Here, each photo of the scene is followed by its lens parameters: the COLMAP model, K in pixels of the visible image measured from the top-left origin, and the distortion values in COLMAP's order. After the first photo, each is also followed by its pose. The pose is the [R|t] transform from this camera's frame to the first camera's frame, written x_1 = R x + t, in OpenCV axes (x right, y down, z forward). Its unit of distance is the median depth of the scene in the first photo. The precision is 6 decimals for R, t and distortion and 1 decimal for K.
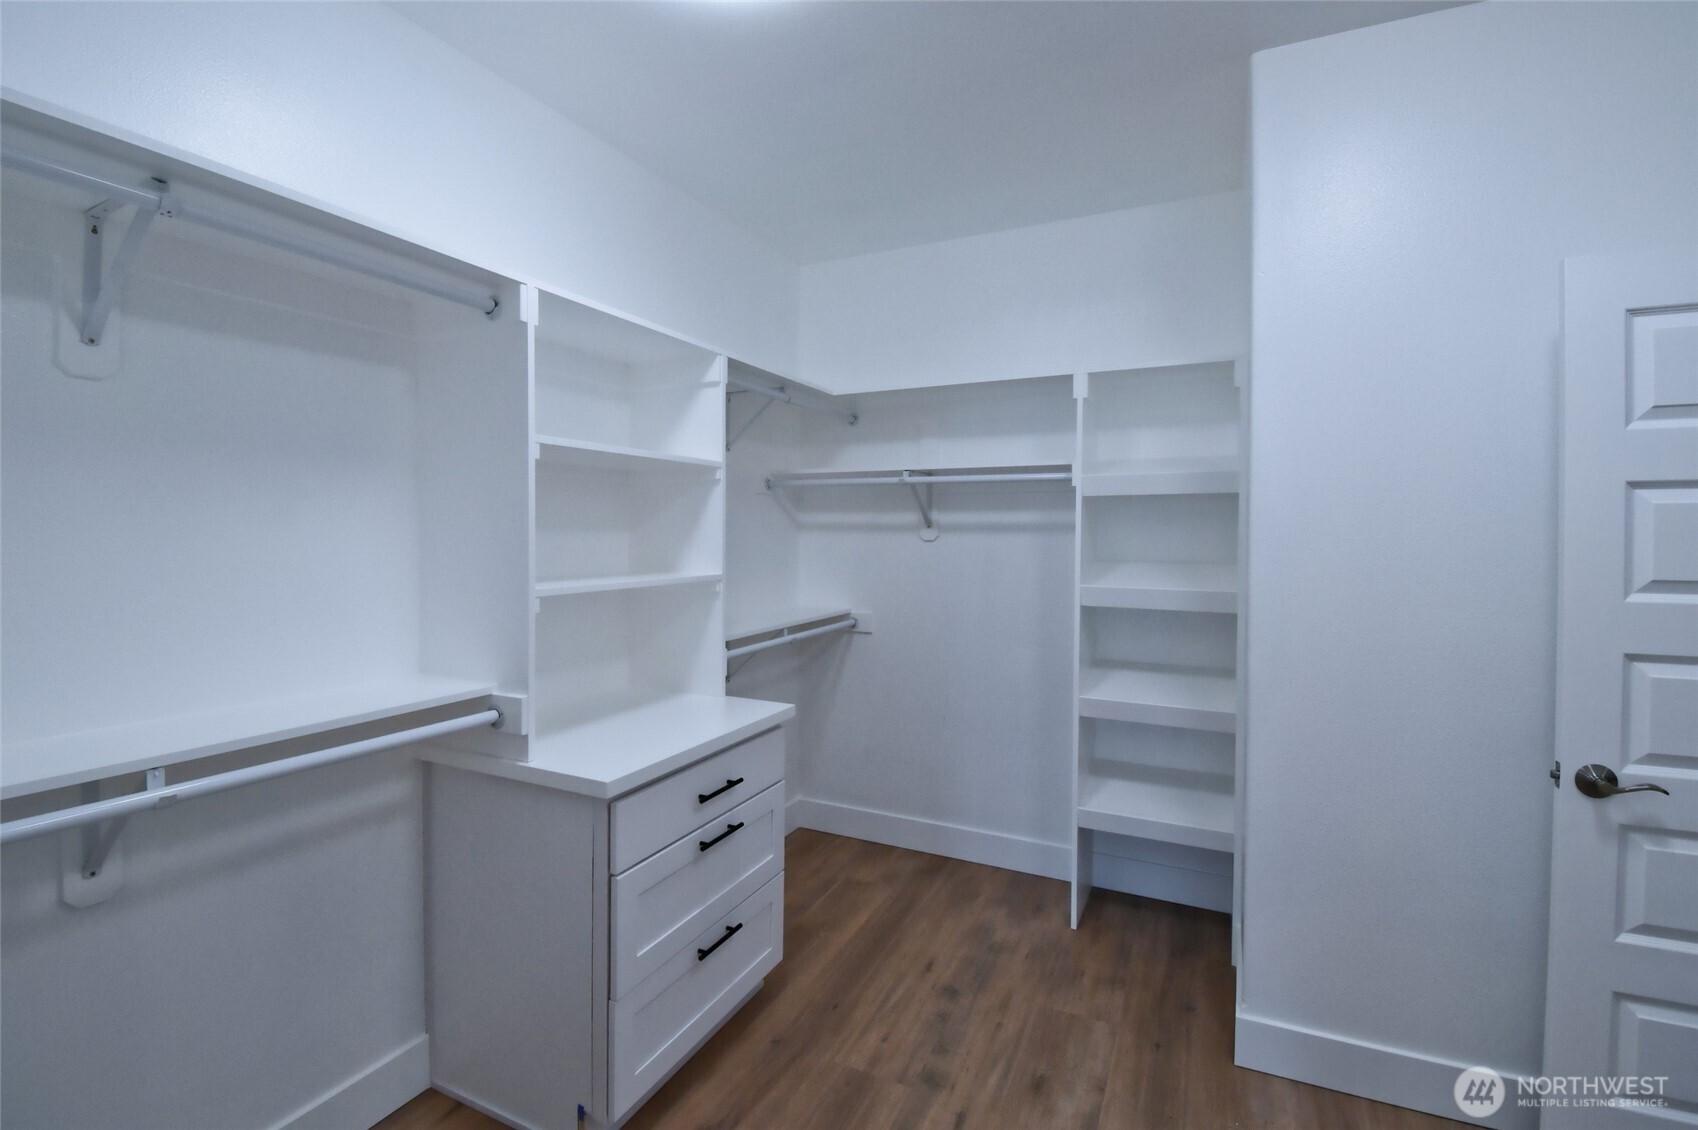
lens RADIAL K [[749.8, 0, 836.3], [0, 749.8, 536.6], [0, 0, 1]] dist [-0.008358, -0.009775]
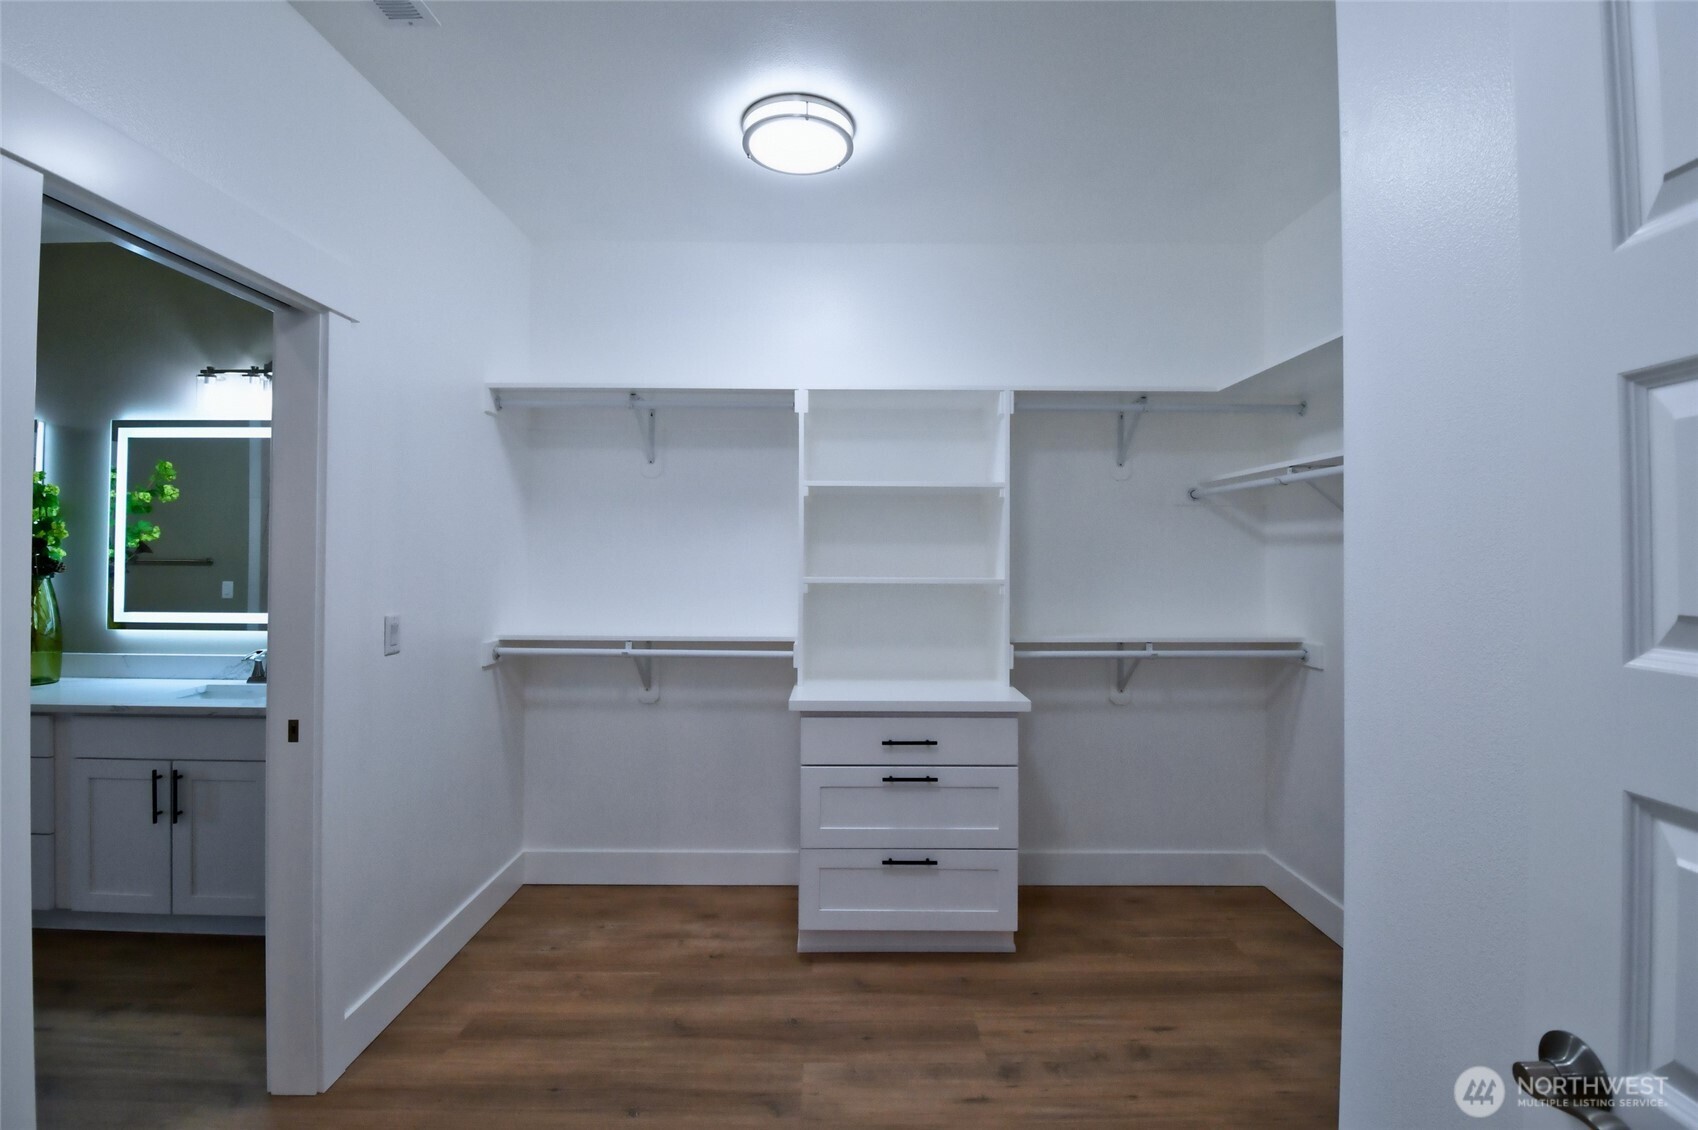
lens RADIAL K [[749.8, 0, 845.3], [0, 749.8, 540.3], [0, 0, 1]] dist [-0.008358, -0.009775]
pose [[0.448710, -0.017480, -0.893507, 0.824852], [-0.008715, 0.999676, -0.023934, 0.020979], [0.893635, 0.018527, 0.448412, 0.279880]]
